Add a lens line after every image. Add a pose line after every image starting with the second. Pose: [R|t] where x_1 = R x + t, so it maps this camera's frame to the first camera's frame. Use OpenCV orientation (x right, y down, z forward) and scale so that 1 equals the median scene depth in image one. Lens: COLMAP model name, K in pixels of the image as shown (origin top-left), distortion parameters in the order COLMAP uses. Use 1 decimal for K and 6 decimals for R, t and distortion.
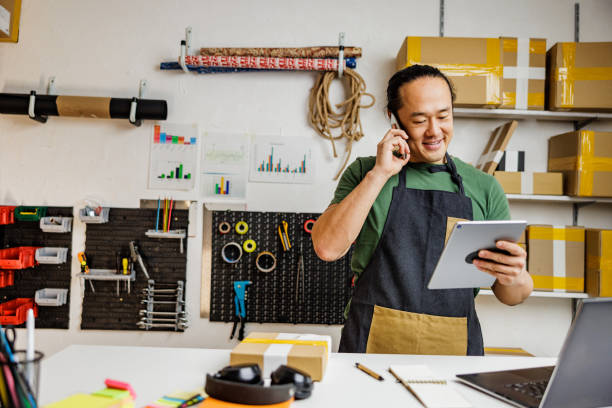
lens RADIAL K [[568.4, 0, 306.0], [0, 568.4, 204.0], [0, 0, 1]] dist [0.009901, -0.009720]
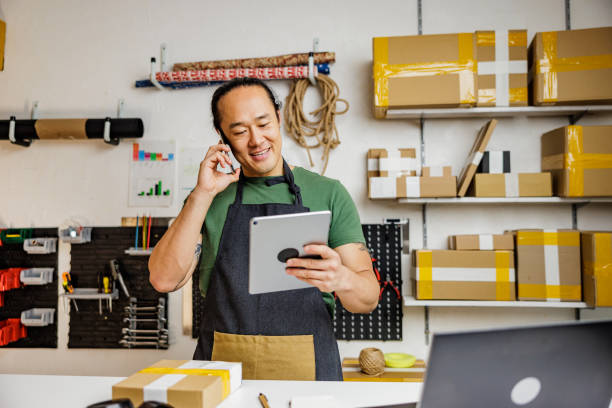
lens RADIAL K [[568.4, 0, 306.0], [0, 568.4, 204.0], [0, 0, 1]] dist [0.009901, -0.009720]
pose [[0.993504, -0.040291, -0.106426, 0.142943], [0.038718, 0.999109, -0.016806, -0.002825], [0.107008, 0.012576, 0.994179, 0.036182]]
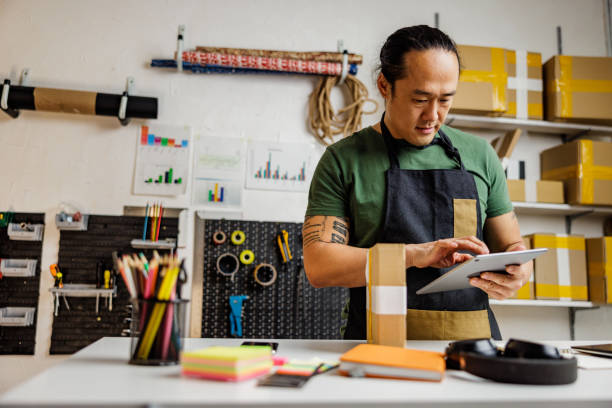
lens RADIAL K [[568.4, 0, 306.0], [0, 568.4, 204.0], [0, 0, 1]] dist [0.009901, -0.009720]
pose [[0.988353, 0.012917, 0.151628, -0.145773], [0.002105, 0.995135, -0.098496, 0.079328], [-0.152162, 0.097668, 0.983518, 0.072480]]
